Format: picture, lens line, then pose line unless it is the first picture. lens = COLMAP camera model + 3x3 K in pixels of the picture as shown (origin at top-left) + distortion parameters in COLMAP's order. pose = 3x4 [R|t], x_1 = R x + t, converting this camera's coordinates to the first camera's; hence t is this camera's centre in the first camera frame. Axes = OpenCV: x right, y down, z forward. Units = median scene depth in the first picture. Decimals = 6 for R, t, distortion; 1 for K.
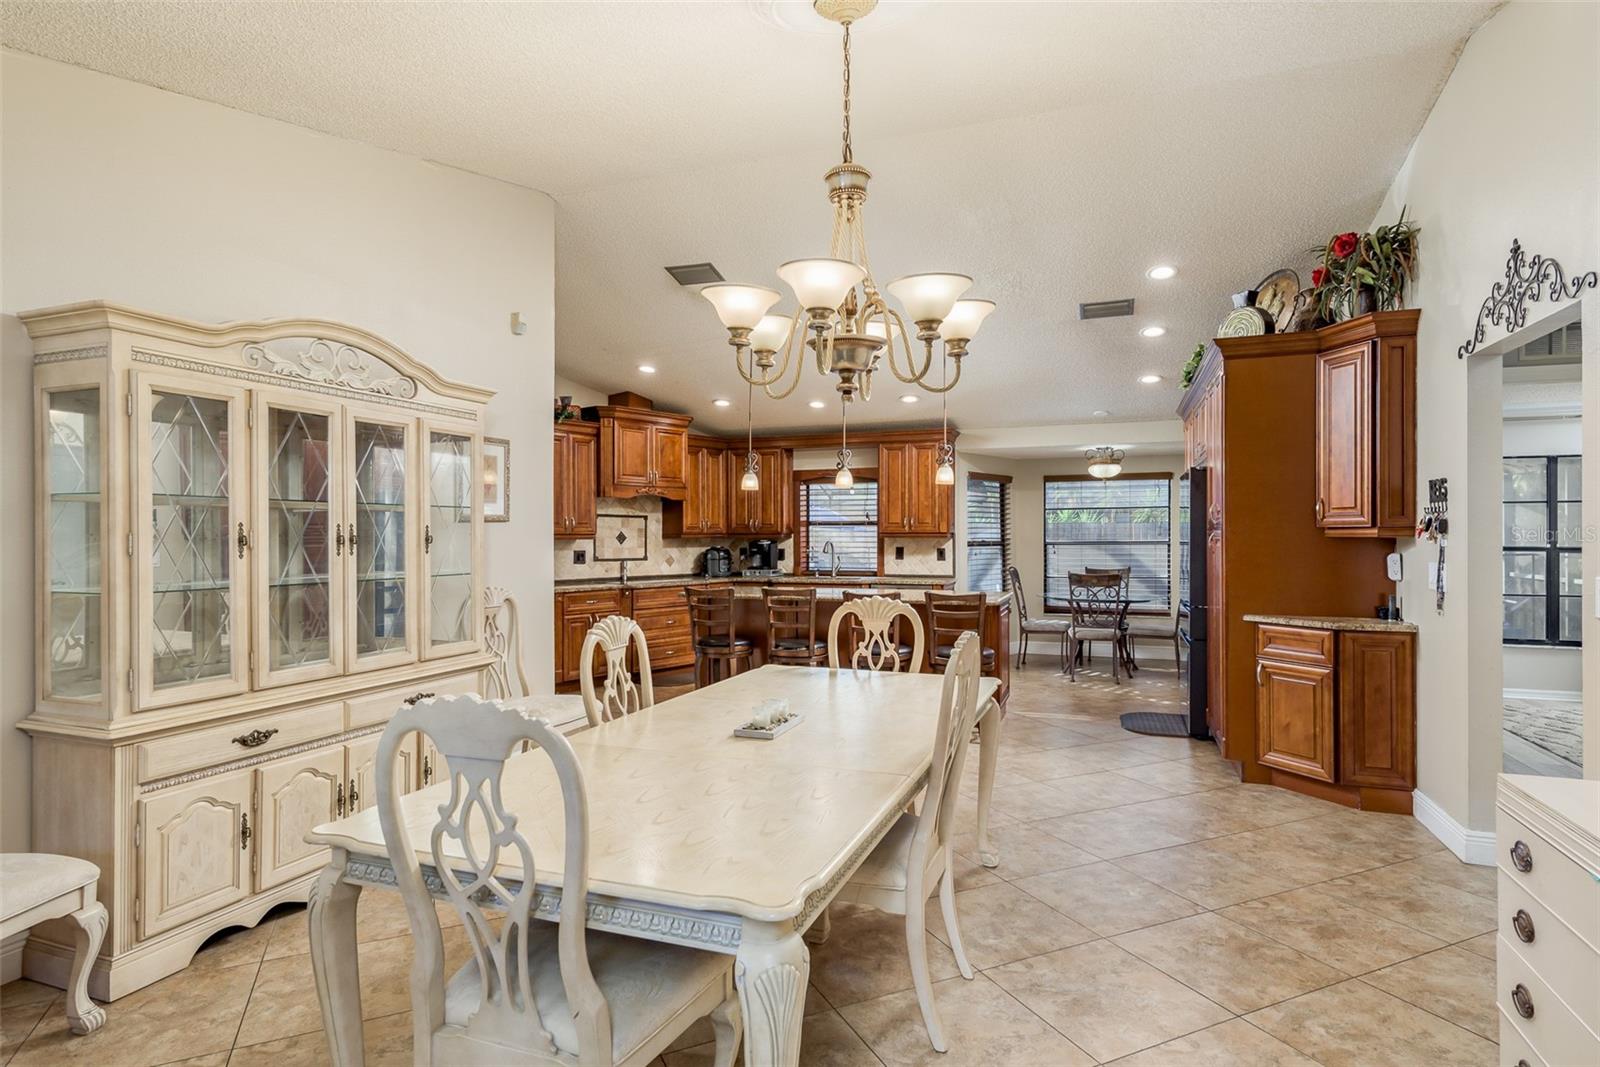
lens RADIAL K [[866.4, 0, 809.7], [0, 866.4, 532.9], [0, 0, 1]] dist [-0.000074, -0.000581]
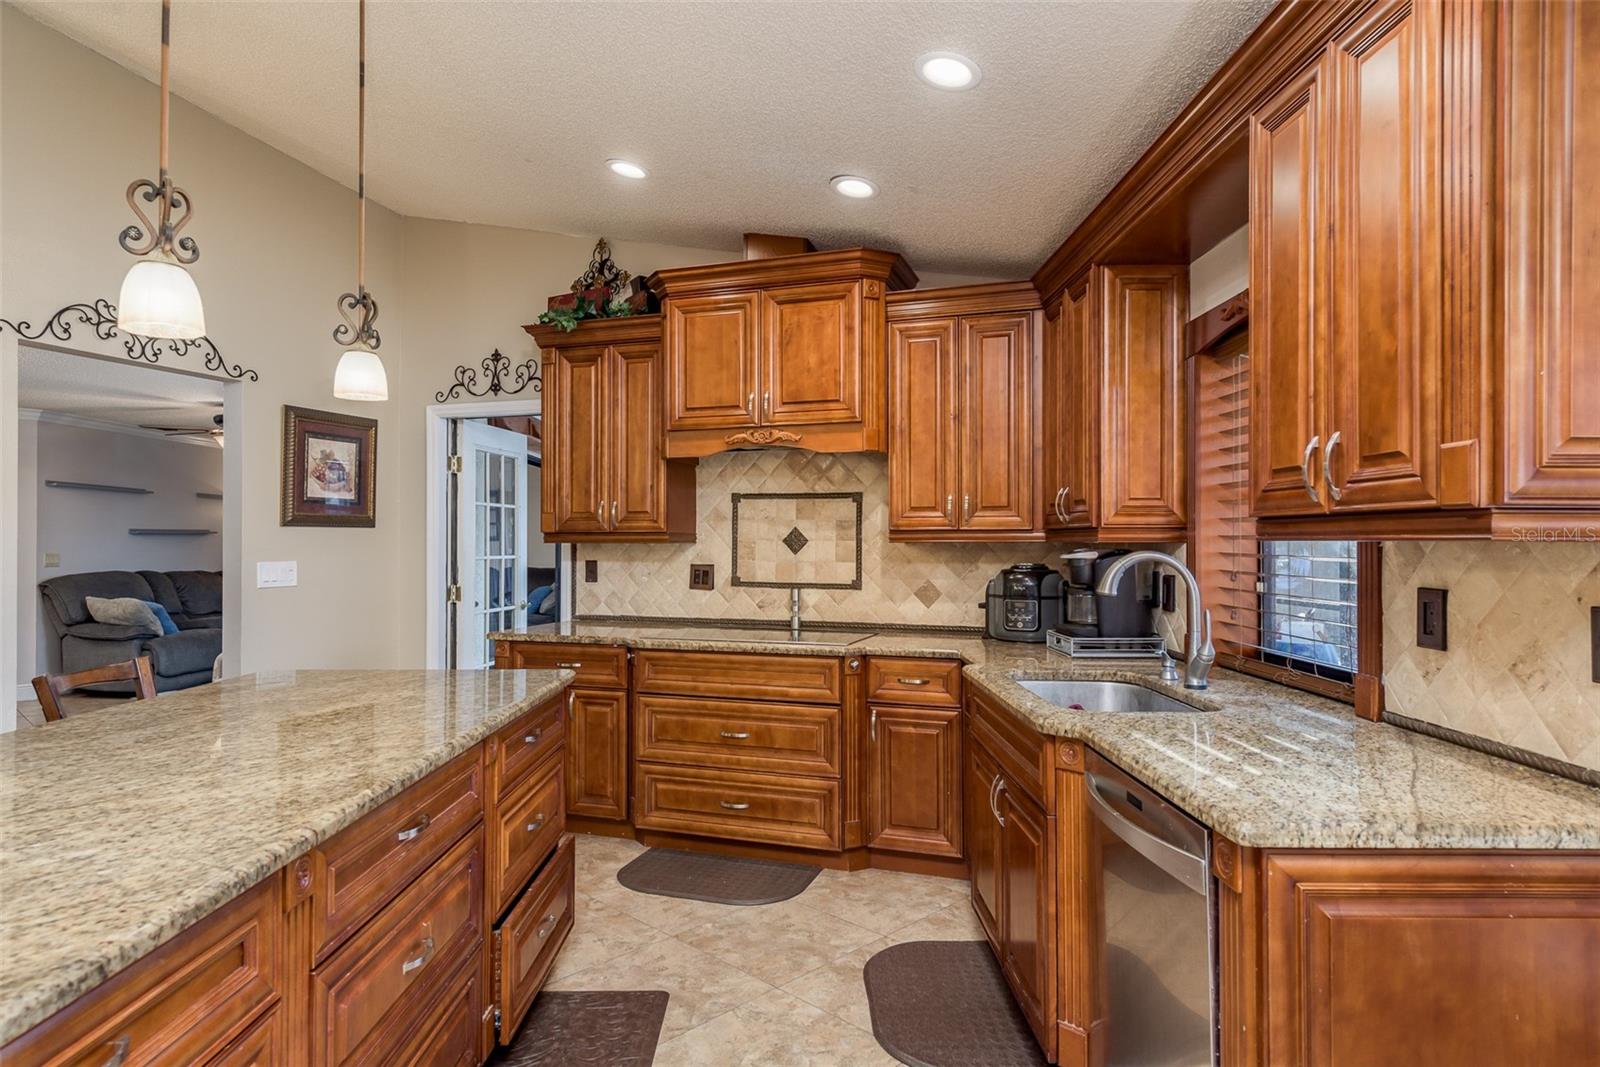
lens RADIAL K [[924.3, 0, 804.3], [0, 924.3, 536.8], [0, 0, 1]] dist [0.004939, -0.000063]
pose [[0.334937, -0.001772, -0.942239, 0.271085], [0.003080, 0.999995, -0.000786, 0.004114], [0.942236, -0.002639, 0.334941, 0.827507]]
